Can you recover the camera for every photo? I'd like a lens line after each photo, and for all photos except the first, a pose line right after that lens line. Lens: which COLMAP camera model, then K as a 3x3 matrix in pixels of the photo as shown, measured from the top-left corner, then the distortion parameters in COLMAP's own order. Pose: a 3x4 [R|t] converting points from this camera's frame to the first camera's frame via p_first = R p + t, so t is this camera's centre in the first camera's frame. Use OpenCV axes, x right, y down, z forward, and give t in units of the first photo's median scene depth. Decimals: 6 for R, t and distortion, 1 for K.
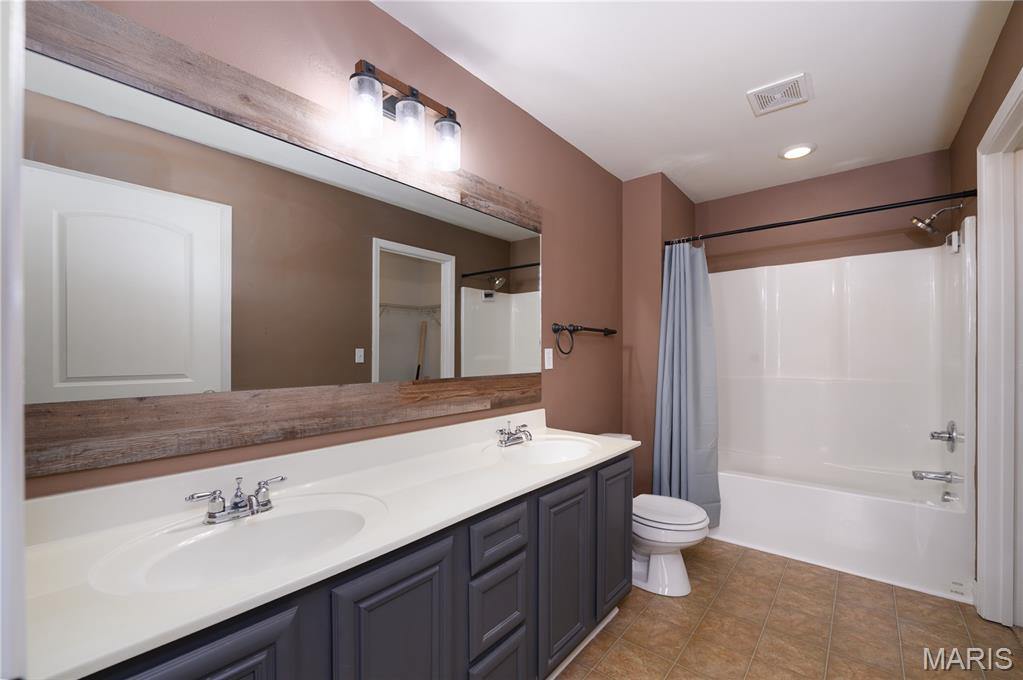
lens RADIAL K [[425.9, 0, 512.2], [0, 425.9, 353.7], [0, 0, 1]] dist [-0.000209, -0.000232]
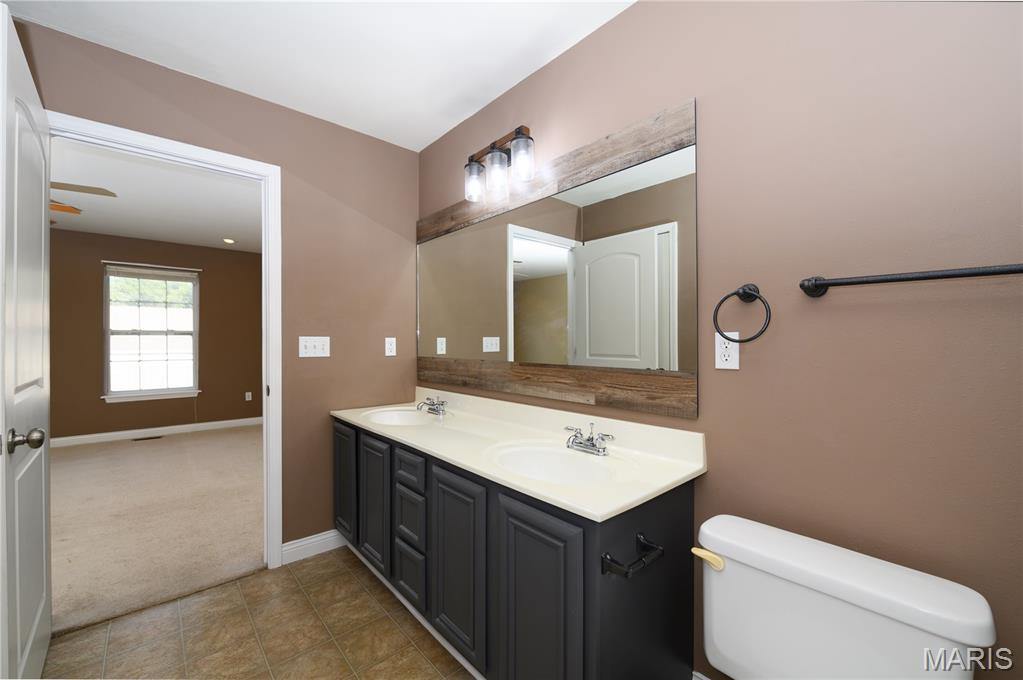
lens RADIAL K [[414.3, 0, 511.5], [0, 414.3, 340.0], [0, 0, 1]] dist [0.000081, 0.000171]
pose [[-0.157762, -0.002733, -0.987473, 0.963949], [-0.003879, 0.999990, -0.002148, 0.000531], [0.987470, 0.003491, -0.157771, 1.165535]]
